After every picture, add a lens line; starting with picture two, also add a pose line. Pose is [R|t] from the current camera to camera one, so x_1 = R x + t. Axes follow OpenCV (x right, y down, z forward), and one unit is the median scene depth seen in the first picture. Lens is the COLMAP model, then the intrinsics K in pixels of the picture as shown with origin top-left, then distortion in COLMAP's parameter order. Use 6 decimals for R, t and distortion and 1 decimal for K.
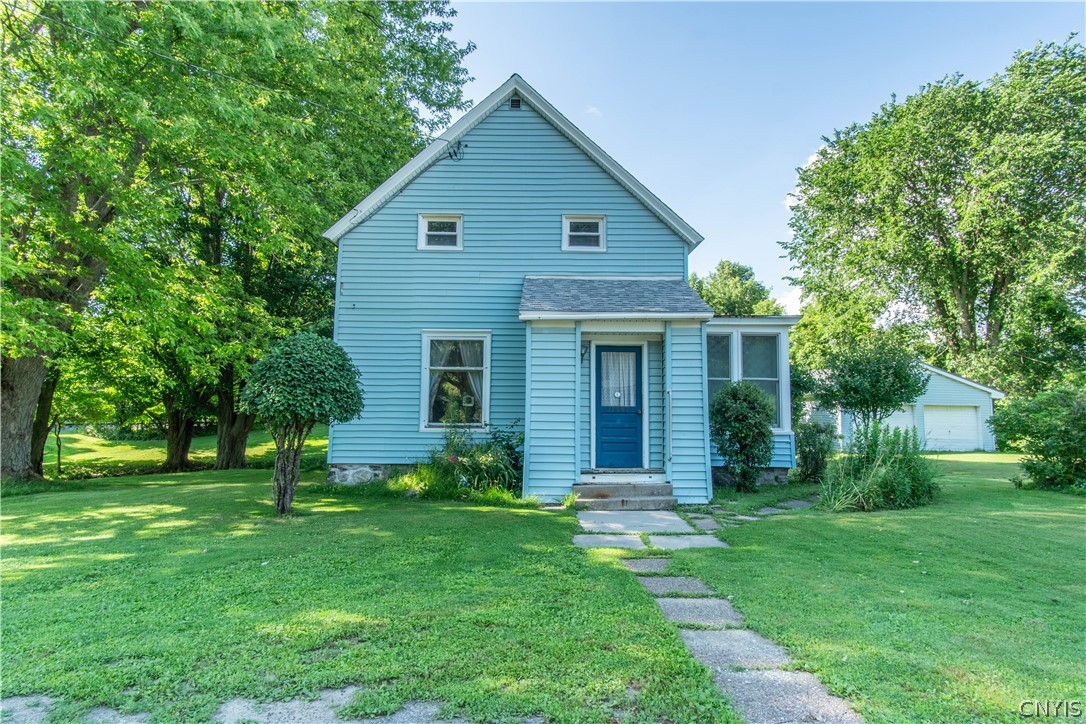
lens RADIAL K [[593.8, 0, 522.3], [0, 593.8, 362.5], [0, 0, 1]] dist [0.024570, -0.000191]
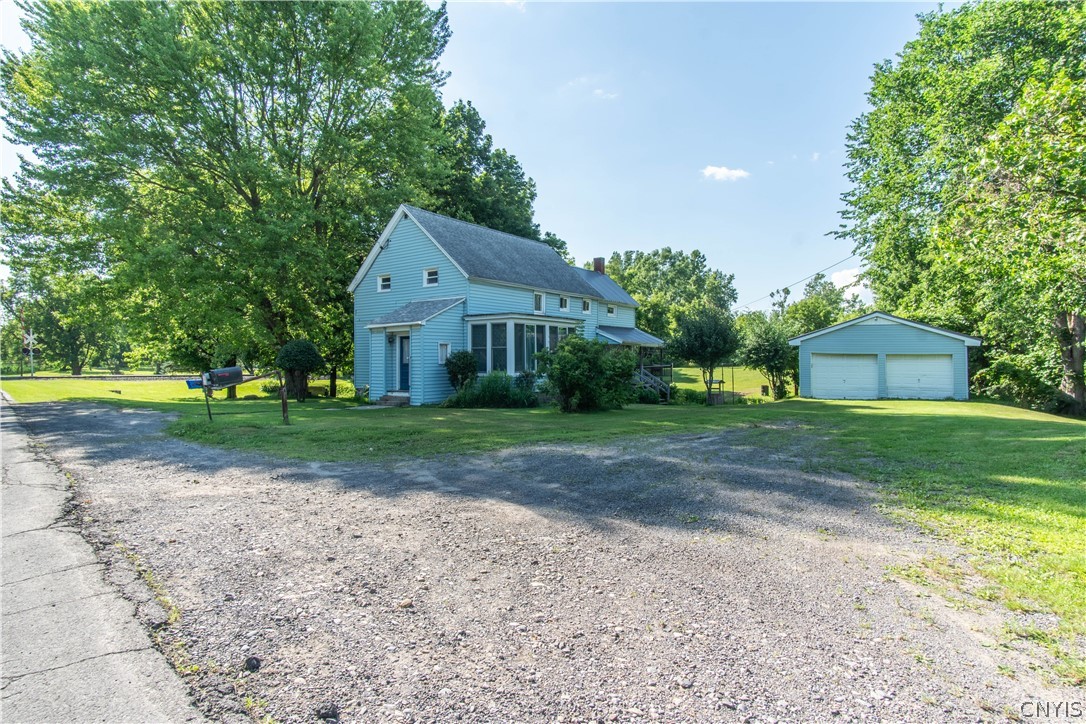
lens RADIAL K [[593.8, 0, 522.3], [0, 593.8, 362.5], [0, 0, 1]] dist [0.024570, -0.000191]
pose [[0.799455, -0.010909, -0.600627, 1.581756], [0.058891, 0.996442, 0.060288, -0.033329], [0.597833, -0.083569, 0.797253, -0.453961]]
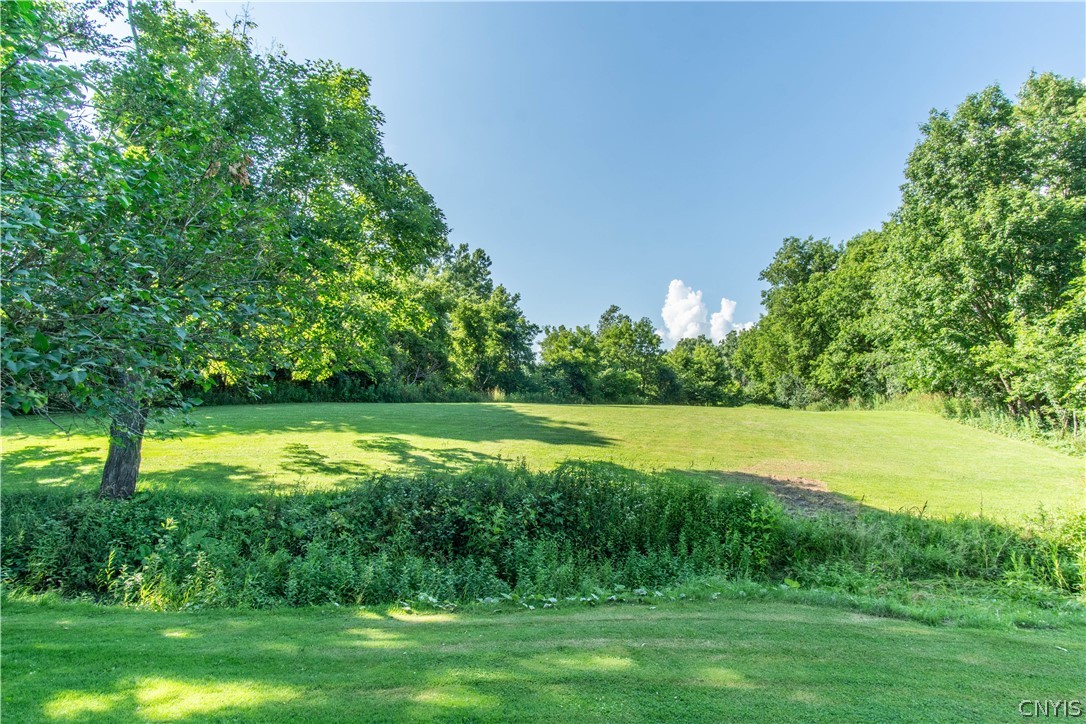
lens RADIAL K [[593.8, 0, 522.3], [0, 593.8, 362.5], [0, 0, 1]] dist [0.024570, -0.000191]
pose [[0.975464, 0.010924, -0.219887, -0.007723], [-0.013960, 0.999827, -0.012259, 0.334076], [0.219715, 0.015028, 0.975448, 2.581029]]
